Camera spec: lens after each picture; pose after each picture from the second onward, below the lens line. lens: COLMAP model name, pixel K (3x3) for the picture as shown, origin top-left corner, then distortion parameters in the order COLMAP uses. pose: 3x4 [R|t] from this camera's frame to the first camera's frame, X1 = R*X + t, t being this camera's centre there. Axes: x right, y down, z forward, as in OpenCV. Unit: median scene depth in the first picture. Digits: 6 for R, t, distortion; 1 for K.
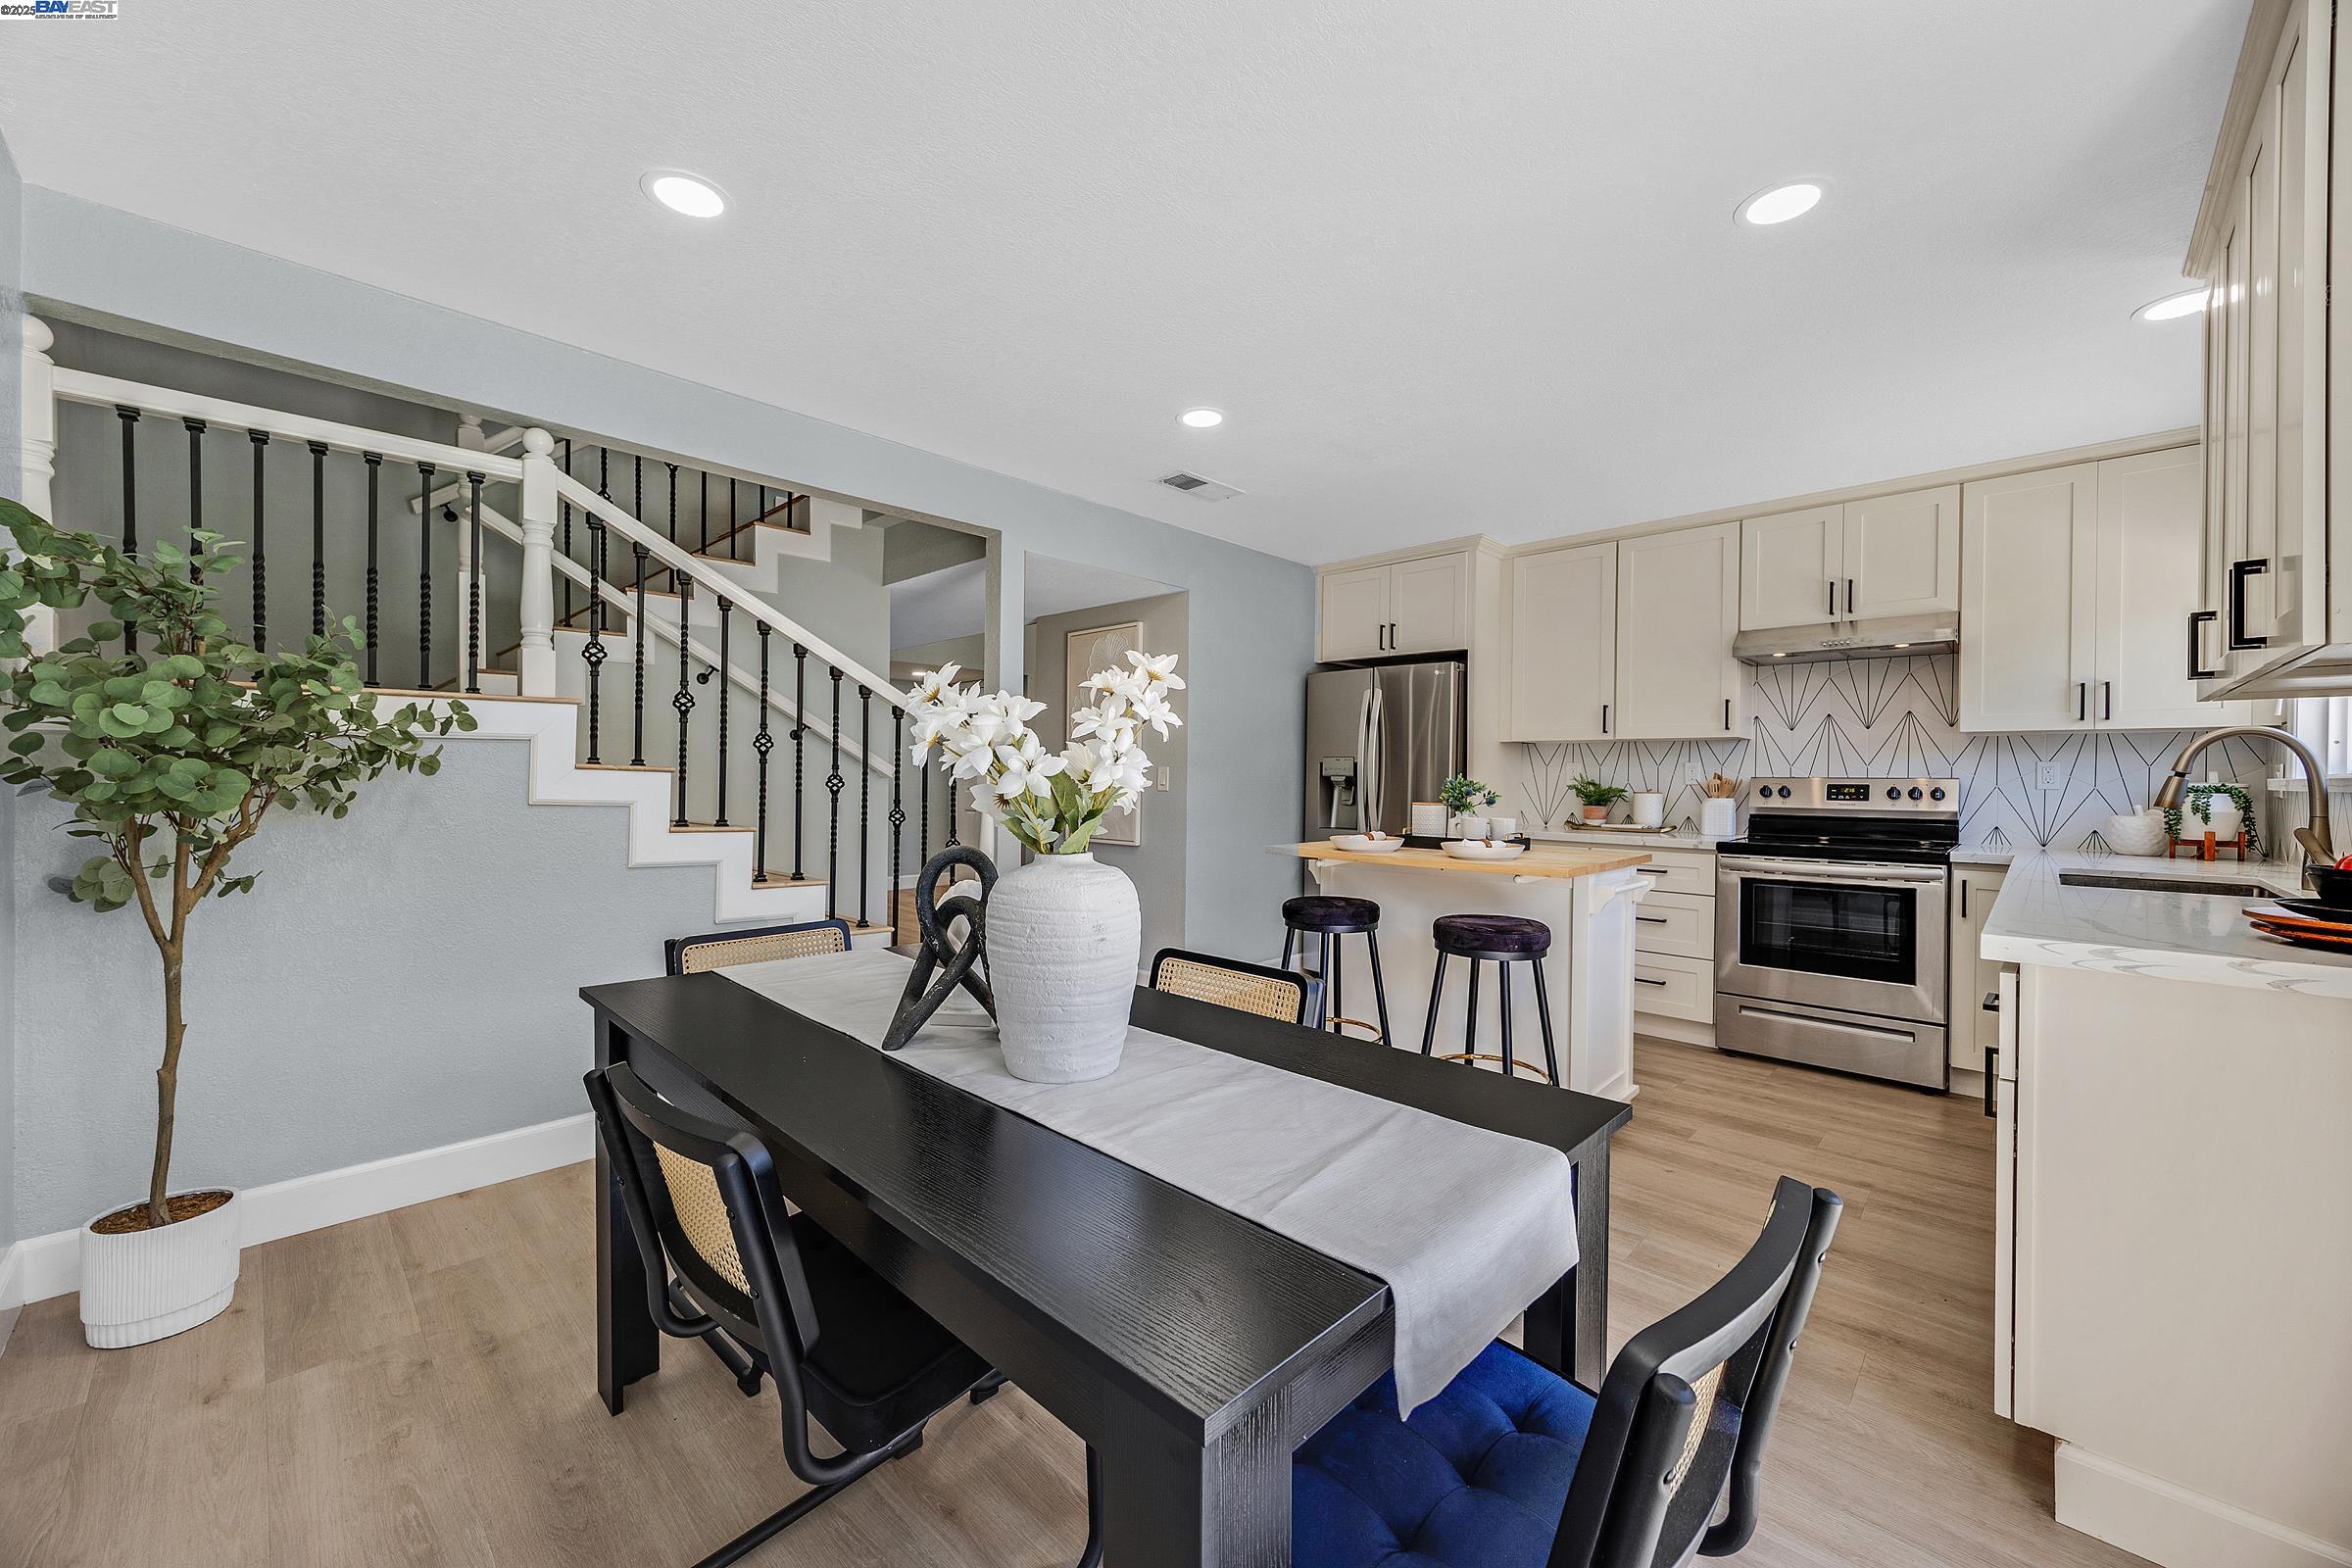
lens RADIAL K [[900.2, 0, 1172.9], [0, 900.2, 773.5], [0, 0, 1]] dist [0.002957, 0.000085]
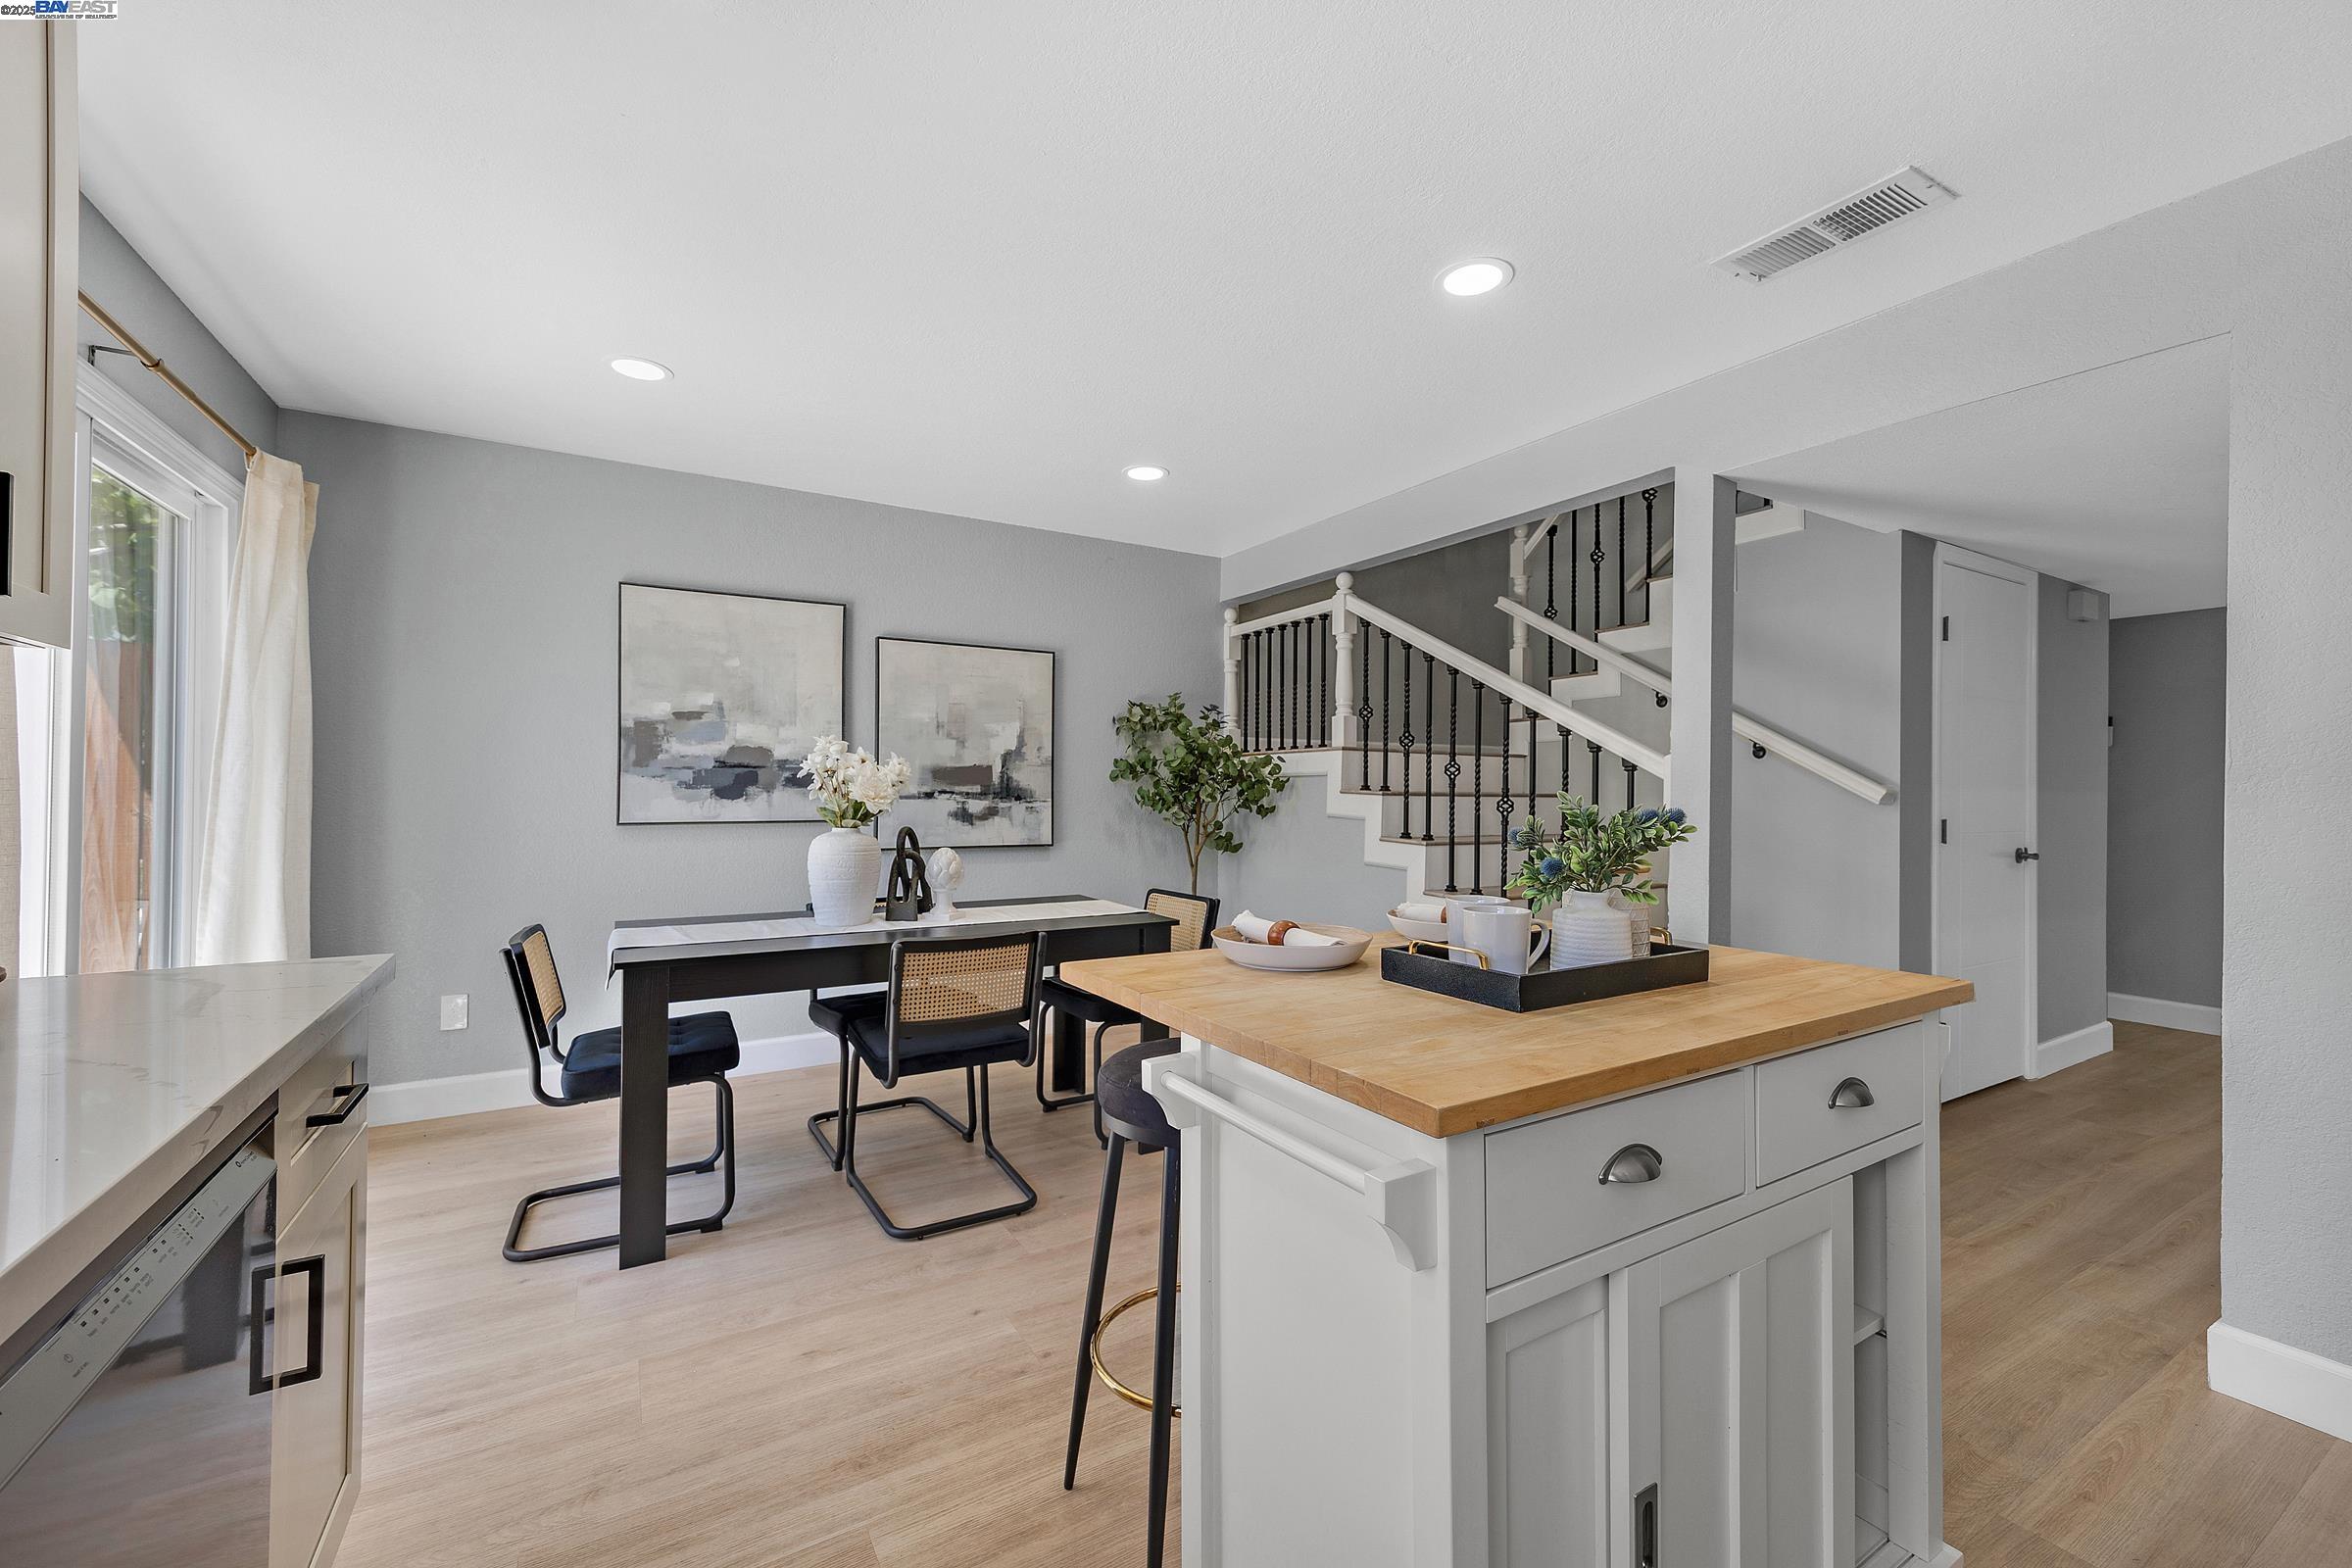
lens RADIAL K [[900.2, 0, 1163.3], [0, 900.2, 783.2], [0, 0, 1]] dist [0.002957, 0.000085]
pose [[-0.247895, -0.009158, -0.968744, 0.880496], [-0.014416, 0.999879, -0.005763, -0.009622], [0.968680, 0.012537, -0.247997, 1.097922]]
